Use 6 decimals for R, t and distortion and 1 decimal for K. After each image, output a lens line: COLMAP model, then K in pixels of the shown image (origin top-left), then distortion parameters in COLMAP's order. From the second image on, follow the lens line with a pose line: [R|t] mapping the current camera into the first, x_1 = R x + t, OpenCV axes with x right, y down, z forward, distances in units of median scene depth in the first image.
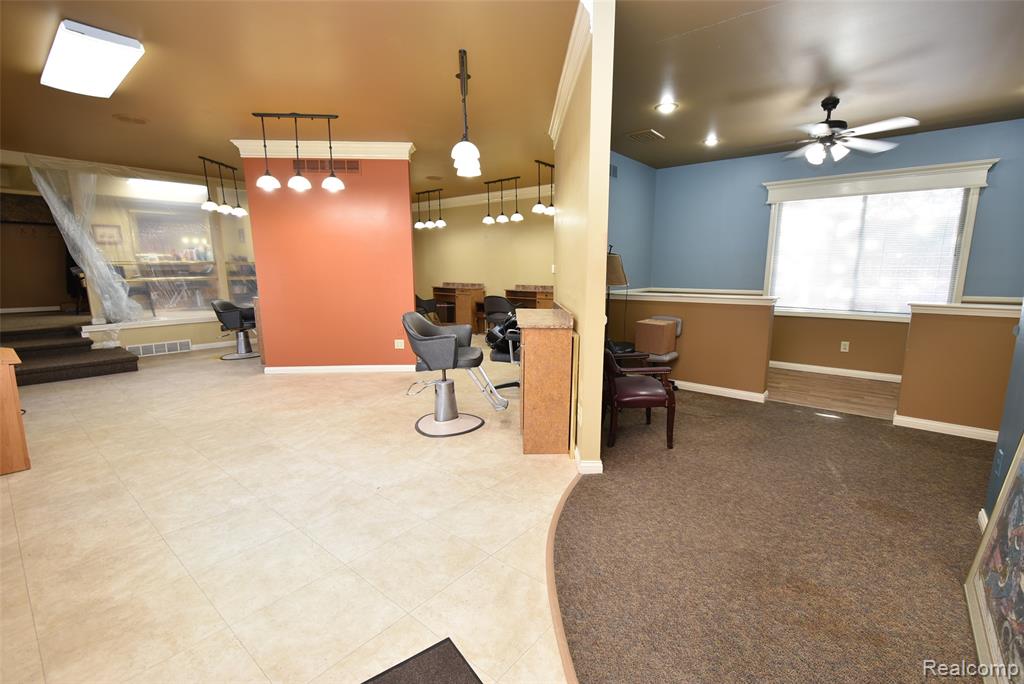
lens RADIAL K [[447.2, 0, 529.3], [0, 447.2, 344.3], [0, 0, 1]] dist [0.000353, -0.005339]
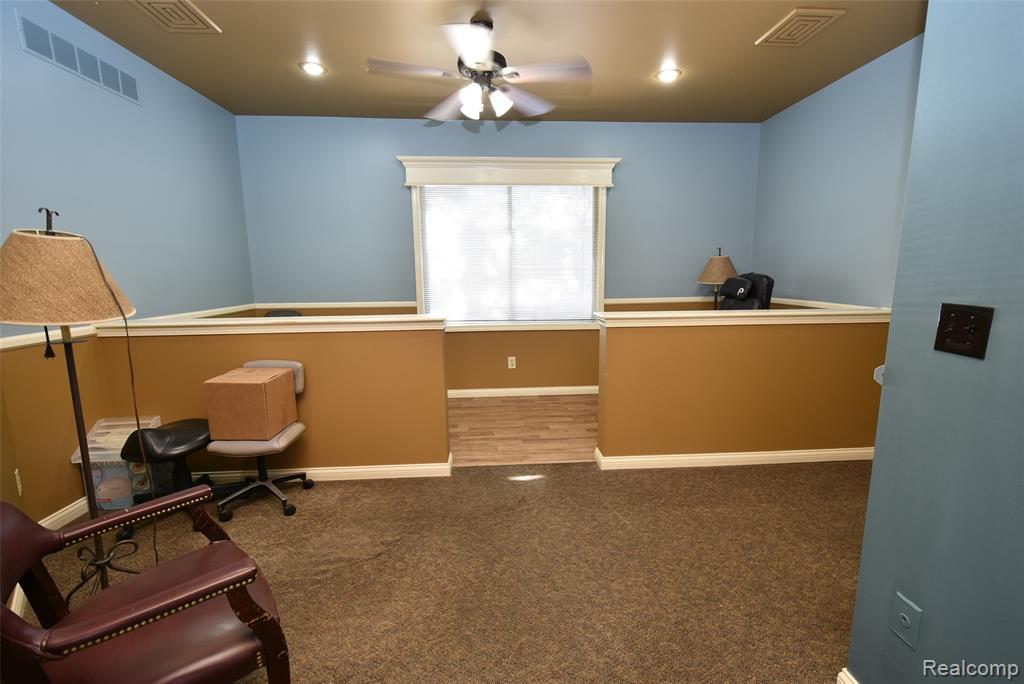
lens RADIAL K [[447.2, 0, 524.1], [0, 447.2, 354.6], [0, 0, 1]] dist [0.000353, -0.005339]
pose [[0.731861, -0.128360, 0.669256, 0.173523], [0.120997, 0.990972, 0.057748, -0.066411], [-0.670626, 0.038715, 0.740784, 0.402891]]
